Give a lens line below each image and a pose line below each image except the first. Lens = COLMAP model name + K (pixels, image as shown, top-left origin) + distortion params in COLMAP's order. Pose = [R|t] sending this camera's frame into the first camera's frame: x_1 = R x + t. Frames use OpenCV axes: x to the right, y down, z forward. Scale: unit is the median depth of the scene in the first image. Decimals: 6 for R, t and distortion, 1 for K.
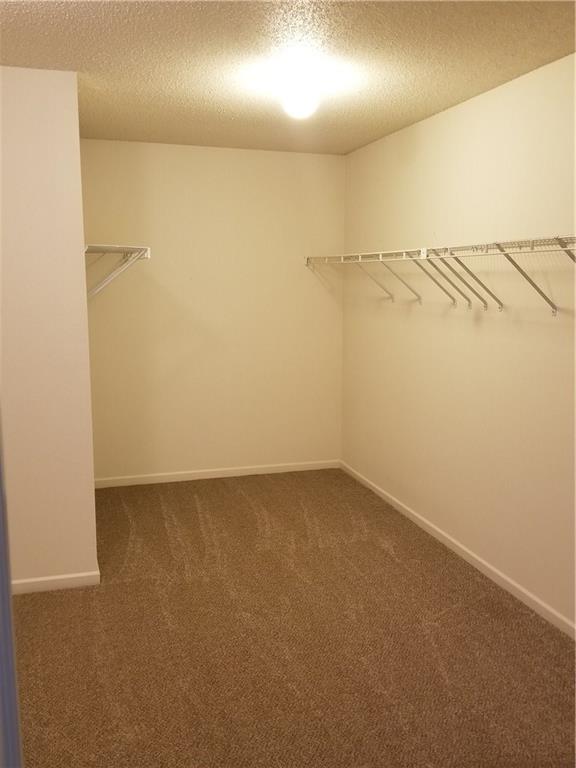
lens RADIAL K [[675.6, 0, 295.0], [0, 675.6, 382.5], [0, 0, 1]] dist [0.103463, -0.200407]
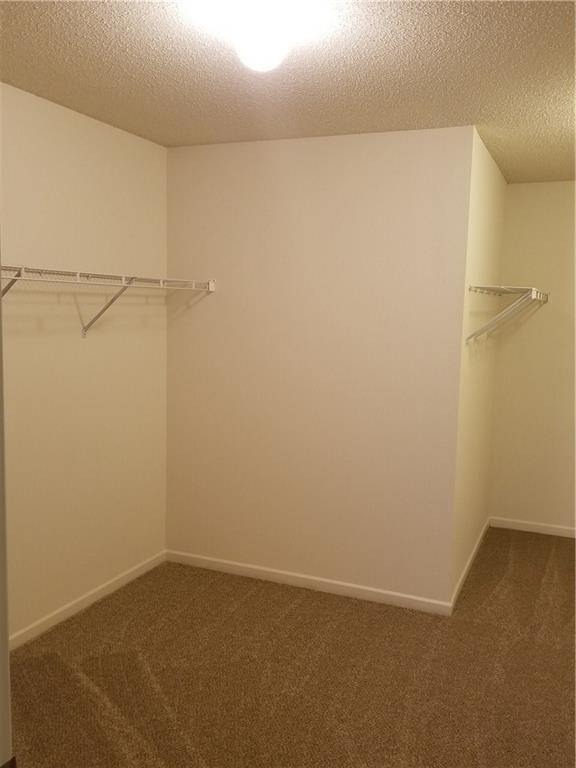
lens RADIAL K [[675.6, 0, 295.0], [0, 675.6, 382.5], [0, 0, 1]] dist [0.103463, -0.200407]
pose [[0.764707, 0.074661, -0.640038, 0.162751], [-0.111074, 0.993670, -0.016797, -0.008825], [0.634733, 0.083936, 0.768160, 0.041111]]
